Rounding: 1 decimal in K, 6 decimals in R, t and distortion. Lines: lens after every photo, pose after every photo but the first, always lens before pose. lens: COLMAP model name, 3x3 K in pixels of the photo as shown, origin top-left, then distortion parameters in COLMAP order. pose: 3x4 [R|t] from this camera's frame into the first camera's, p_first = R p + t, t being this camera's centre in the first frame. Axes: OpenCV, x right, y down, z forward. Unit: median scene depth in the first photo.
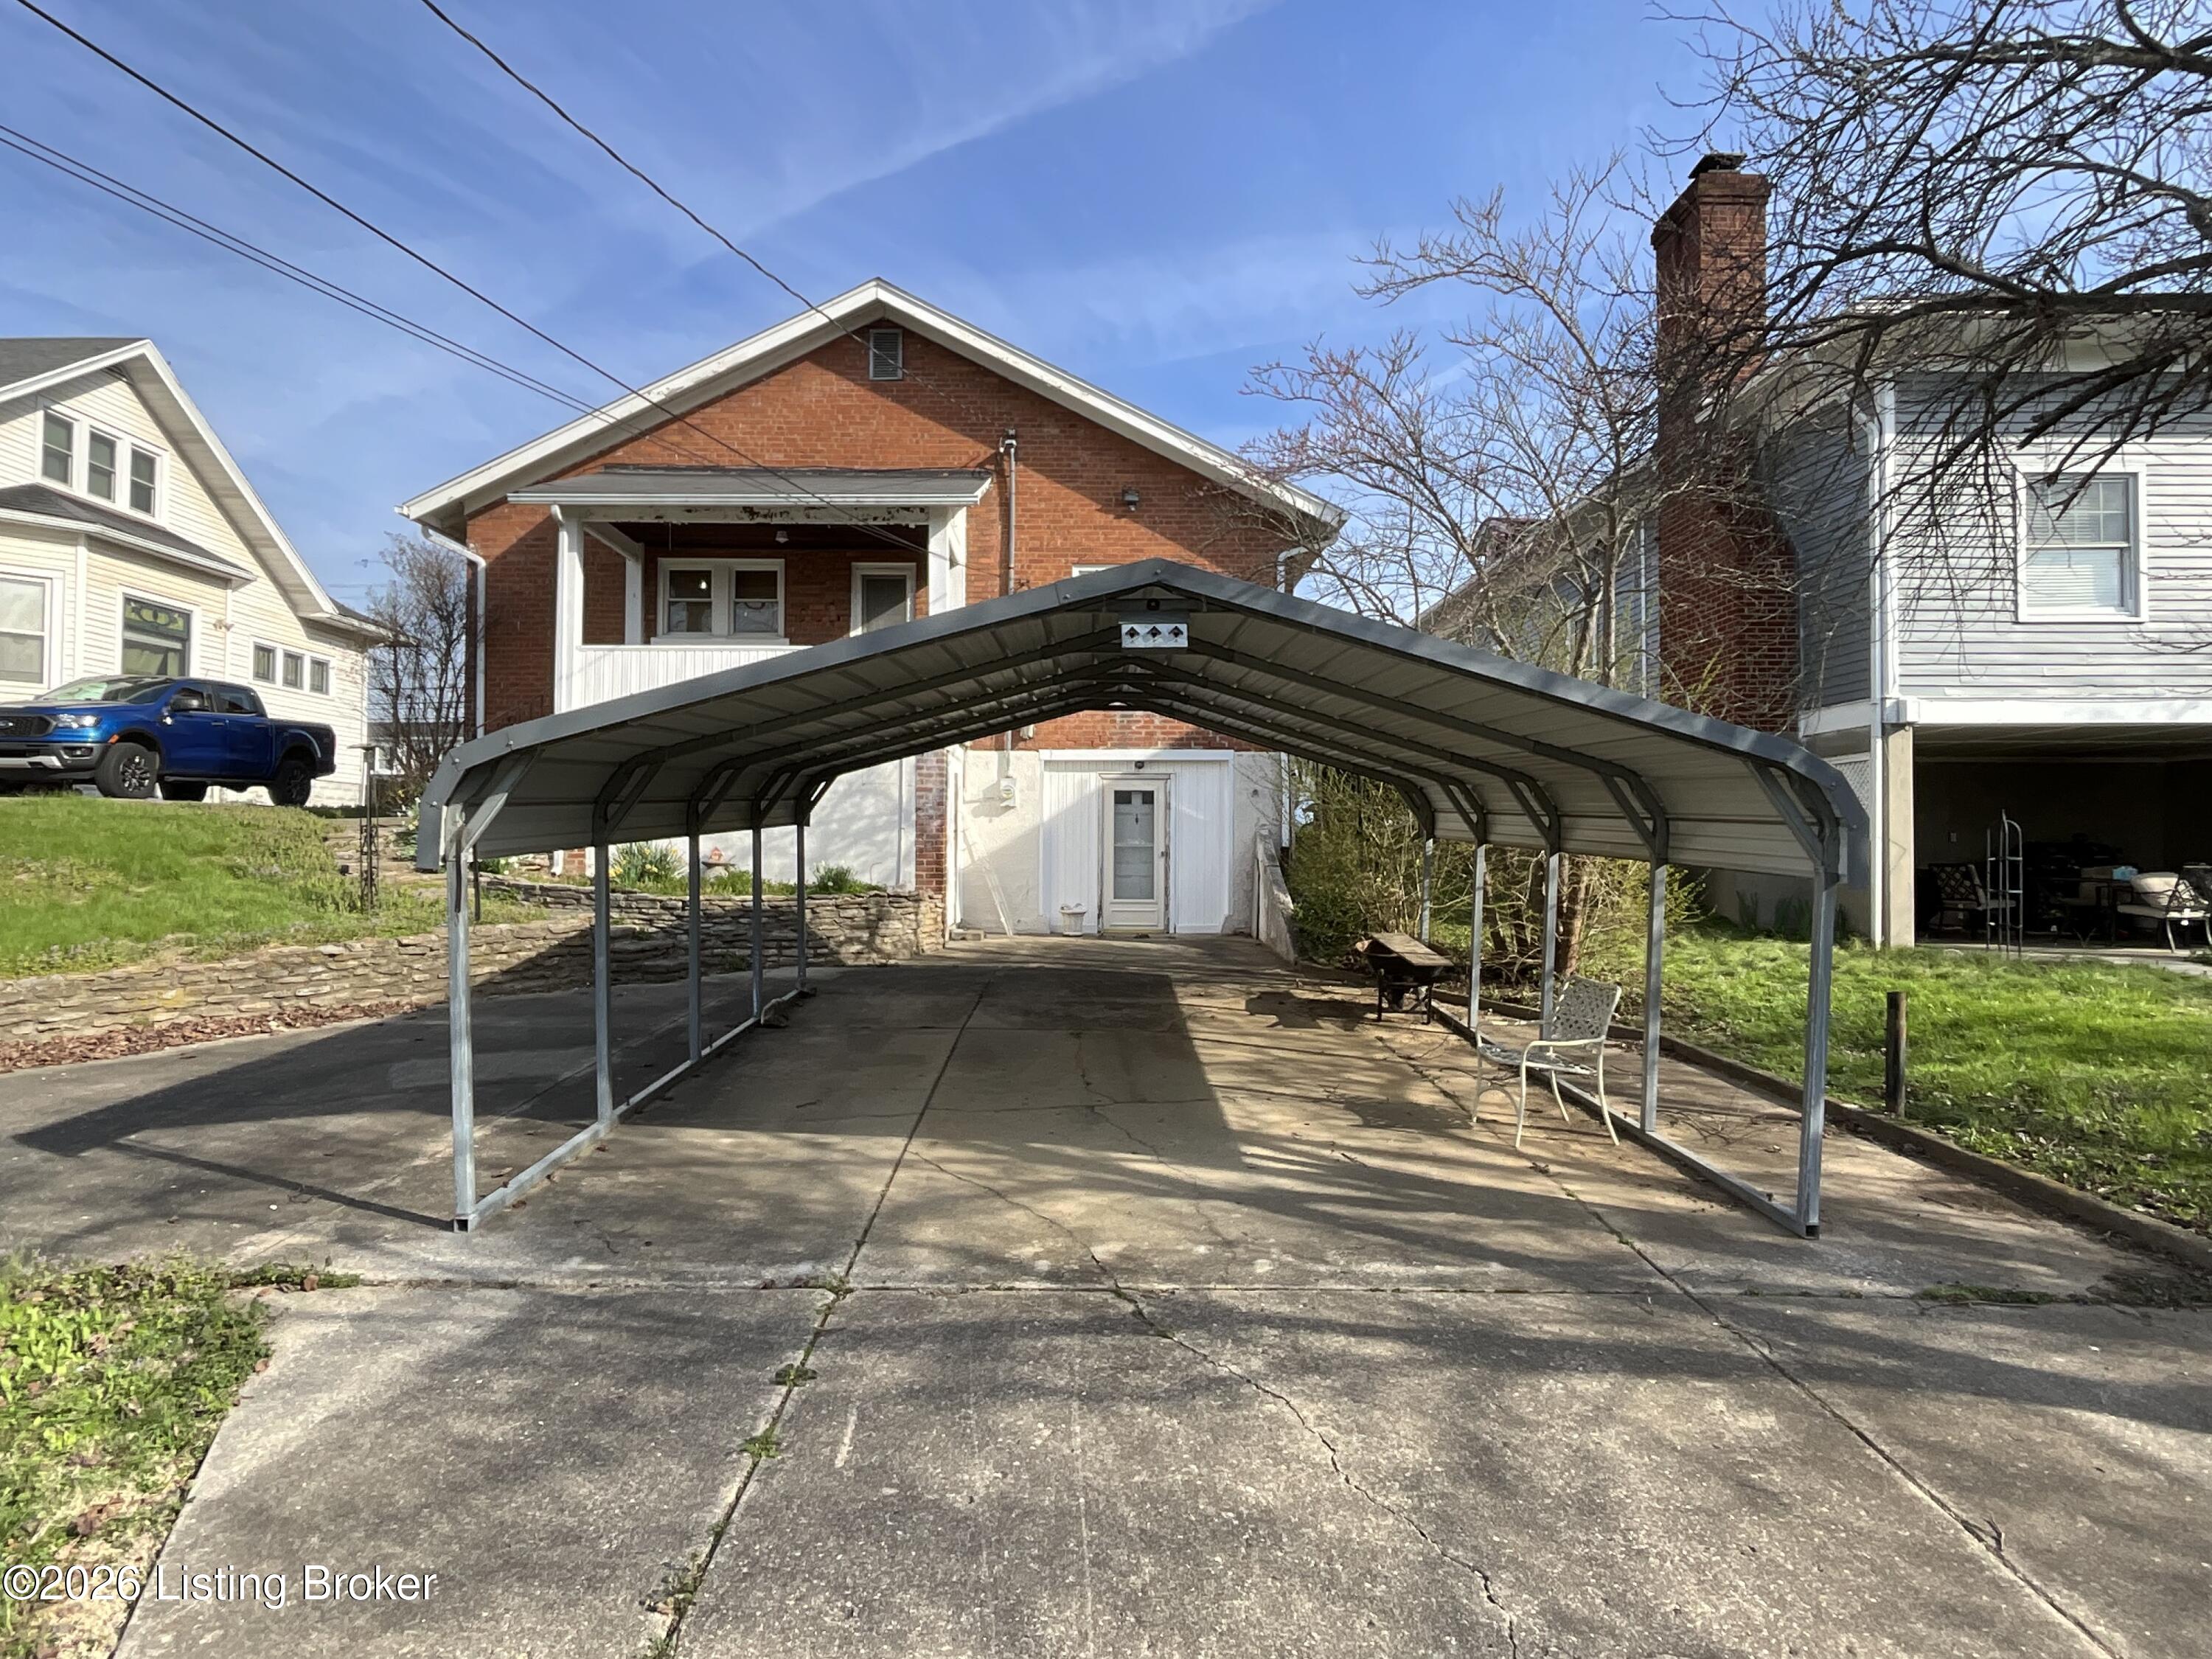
lens RADIAL K [[1233.8, 0, 1106.0], [0, 1233.8, 829.5], [0, 0, 1]] dist [-0.005100, -0.000171]
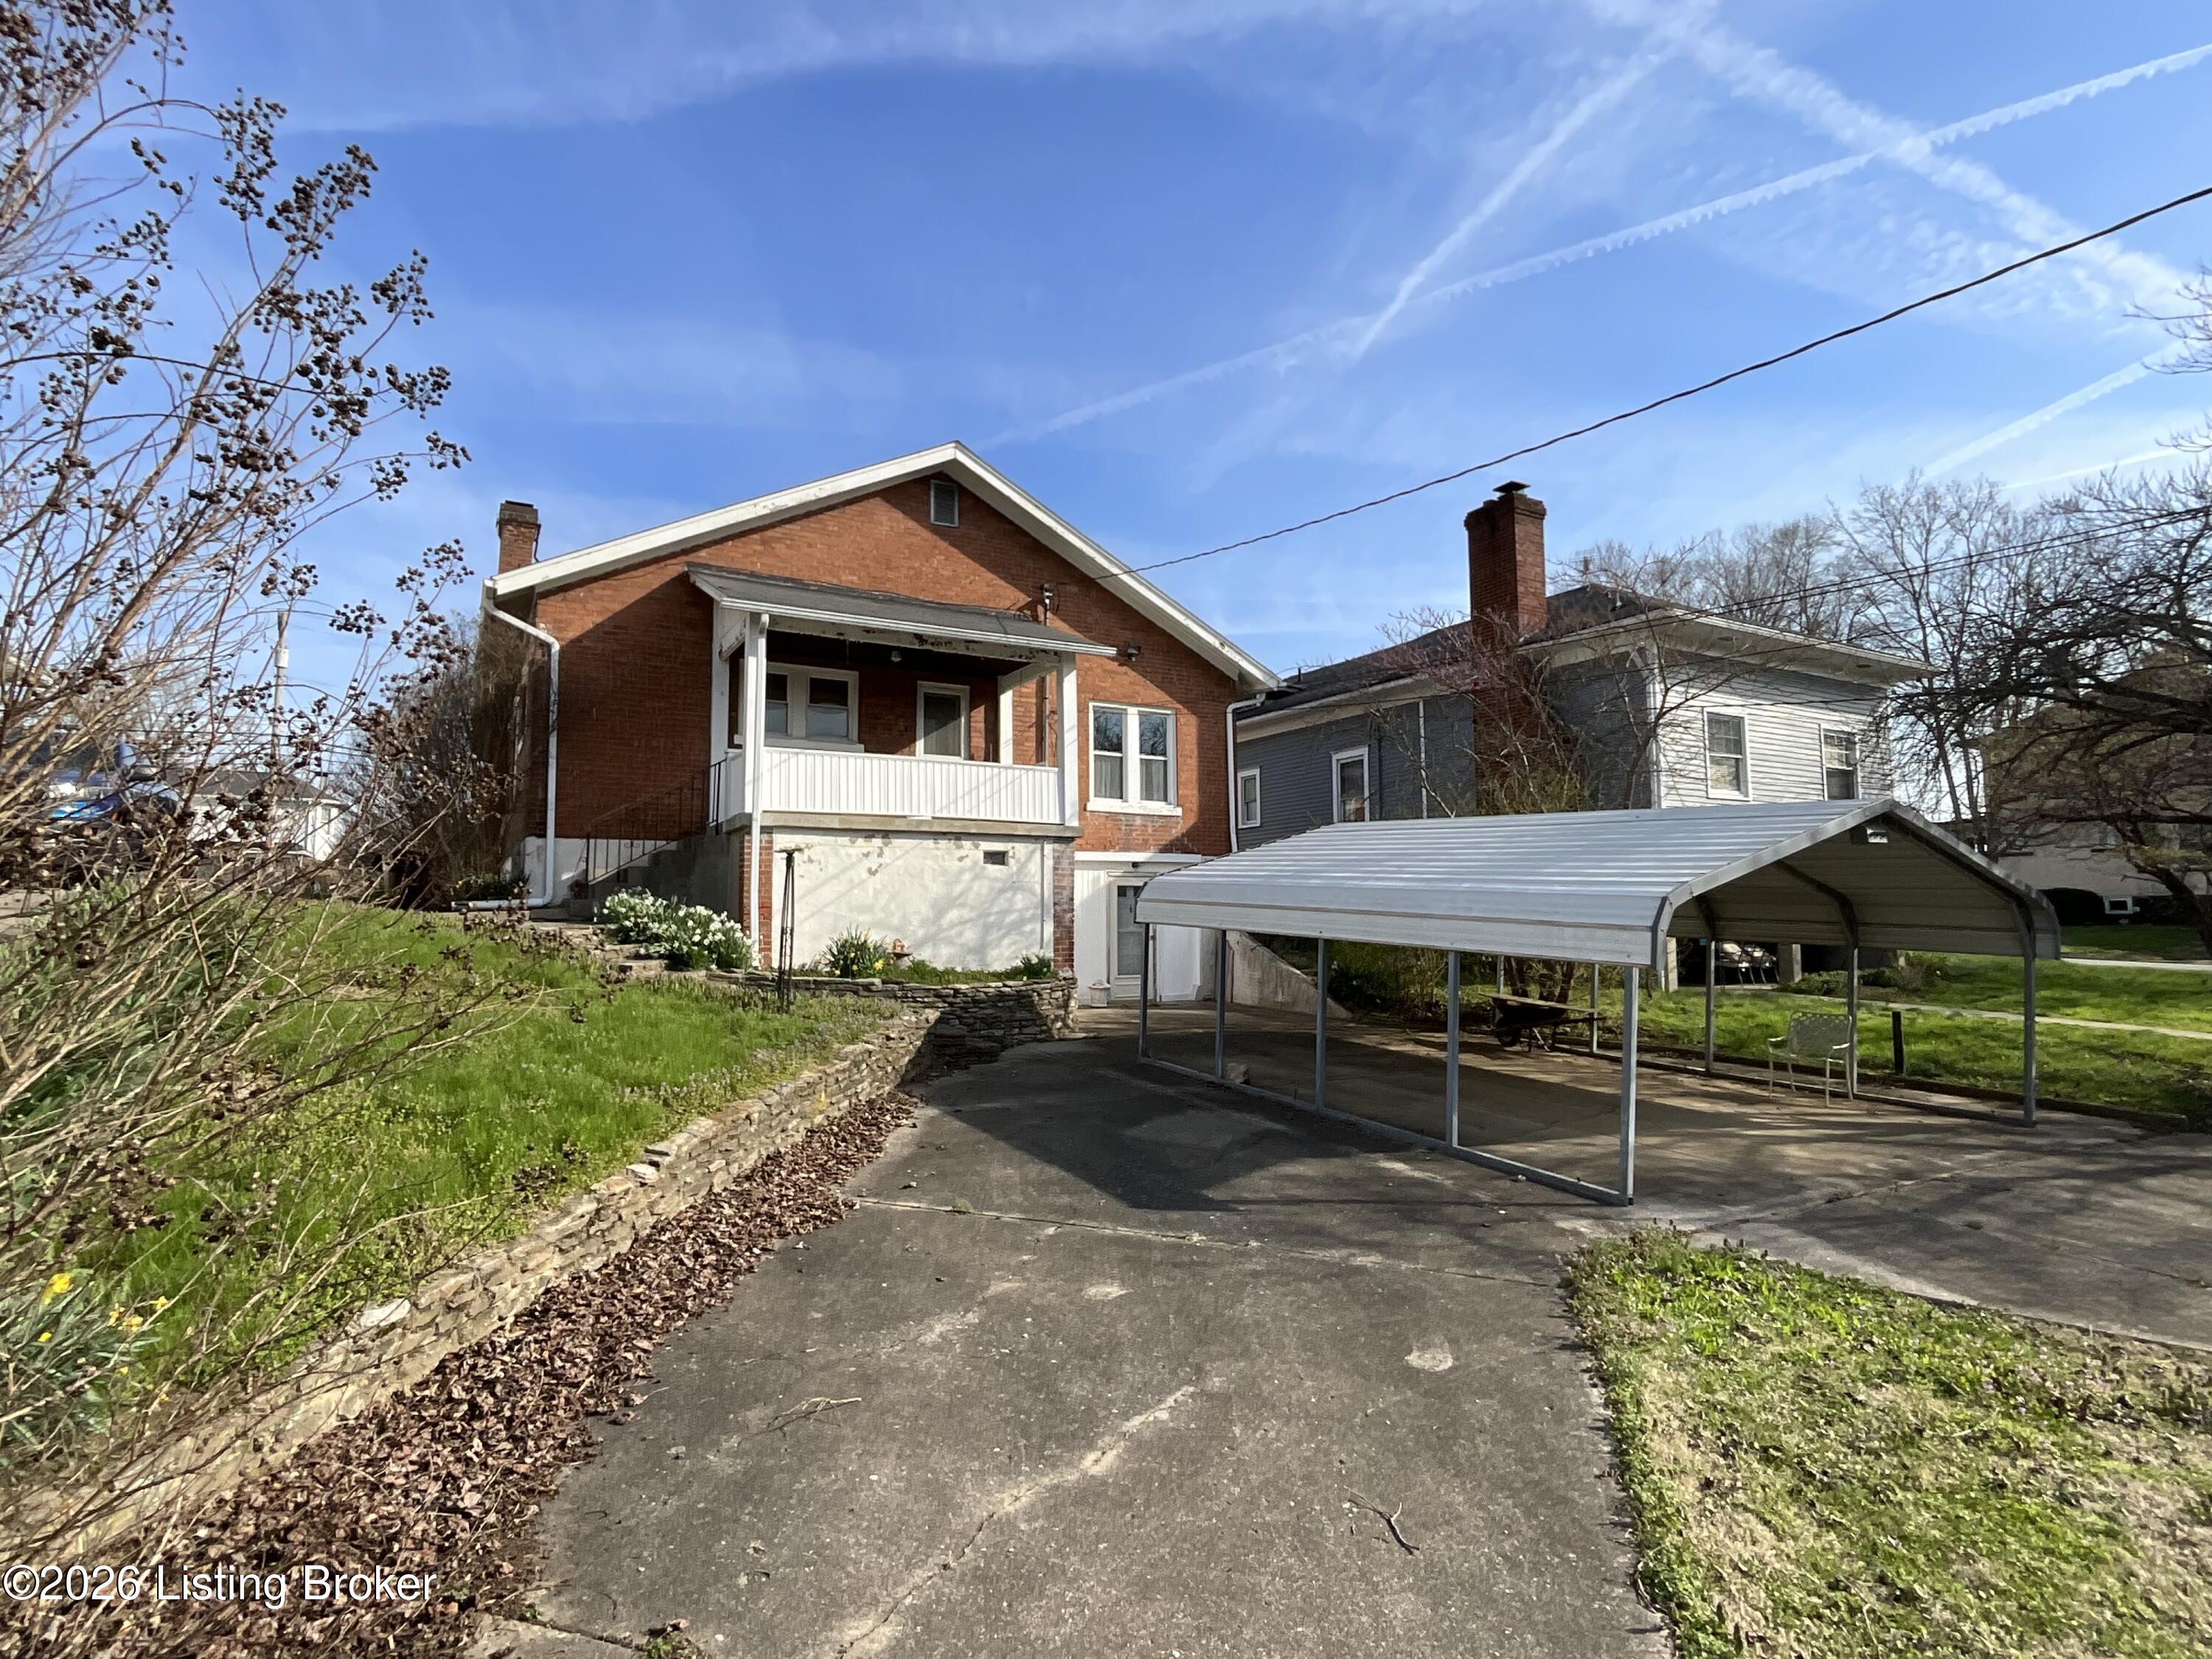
lens RADIAL K [[1139.5, 0, 1106.0], [0, 1139.5, 829.5], [0, 0, 1]] dist [0.001047, -0.000008]
pose [[0.871168, 0.031266, 0.489988, -0.576584], [-0.001902, 0.998178, -0.060311, -0.019692], [-0.490981, 0.051609, 0.869640, 0.020176]]
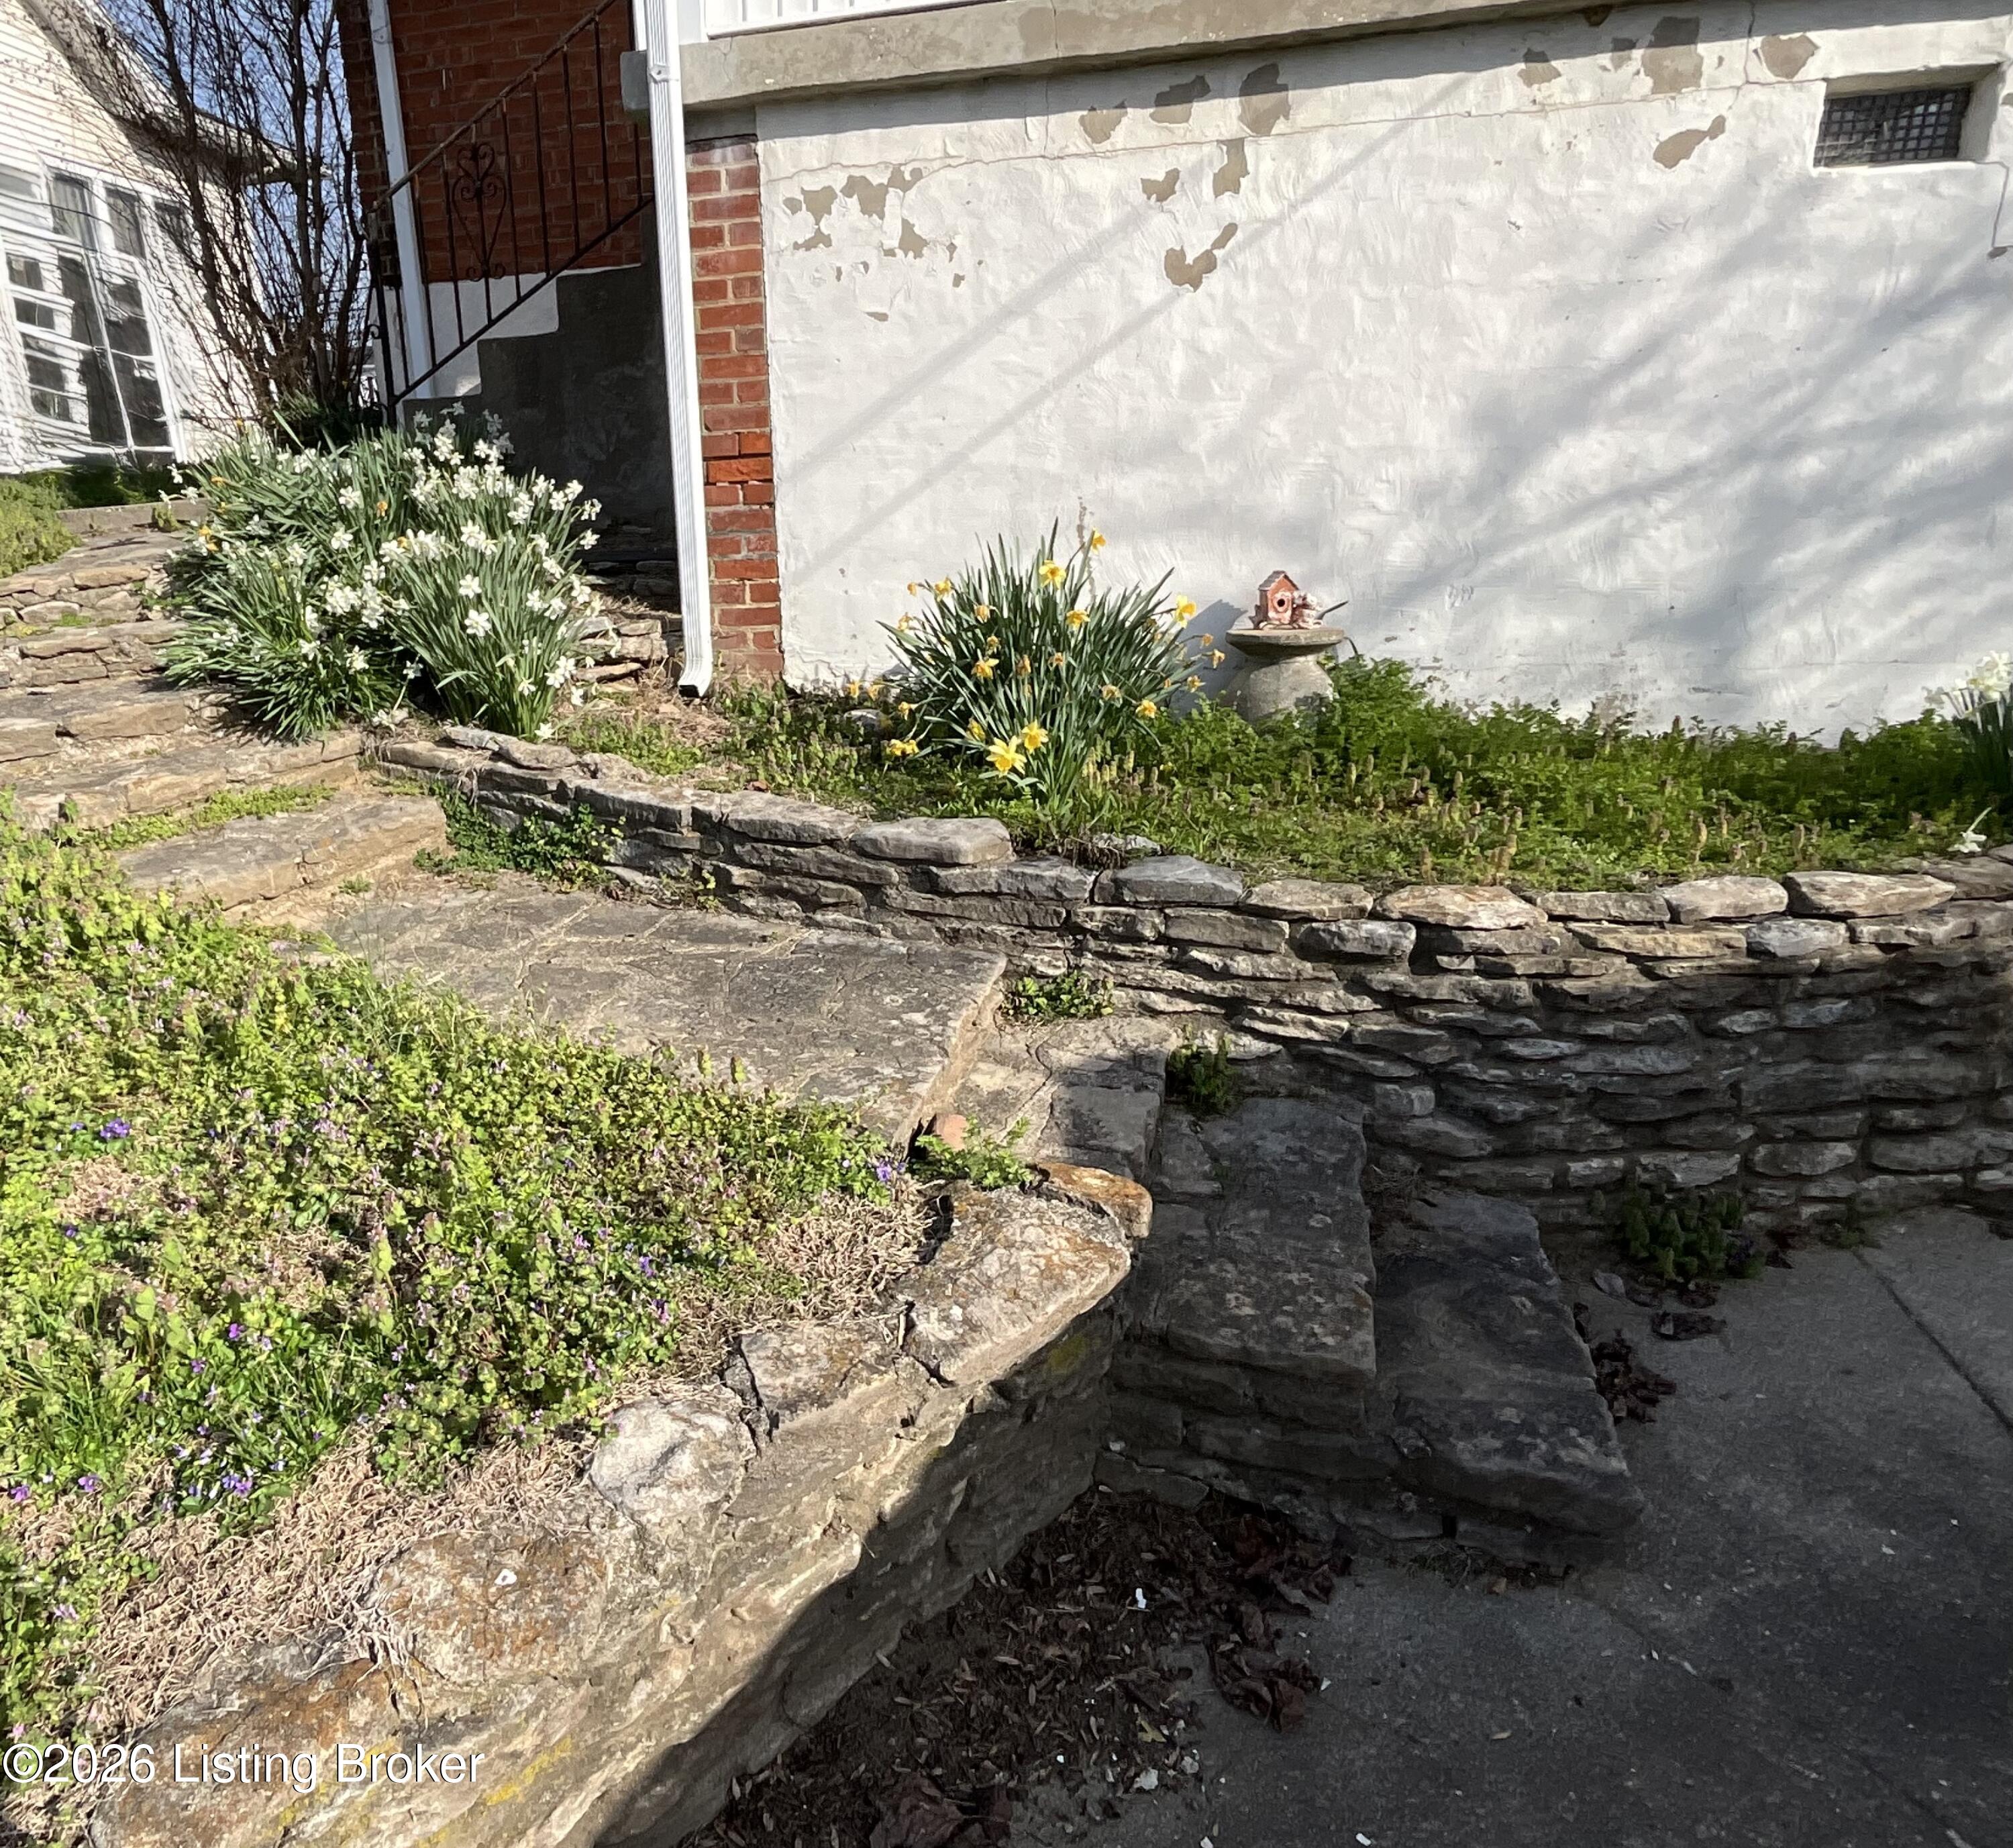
lens RADIAL K [[1317.3, 0, 762.4], [0, 1317.3, 917.5], [0, 0, 1]] dist [-0.006386, 0.002402]
pose [[0.966432, 0.037015, -0.254243, -0.306914], [0.050848, 0.942438, 0.330492, -0.012489], [0.251841, -0.332325, 0.908920, 0.618942]]
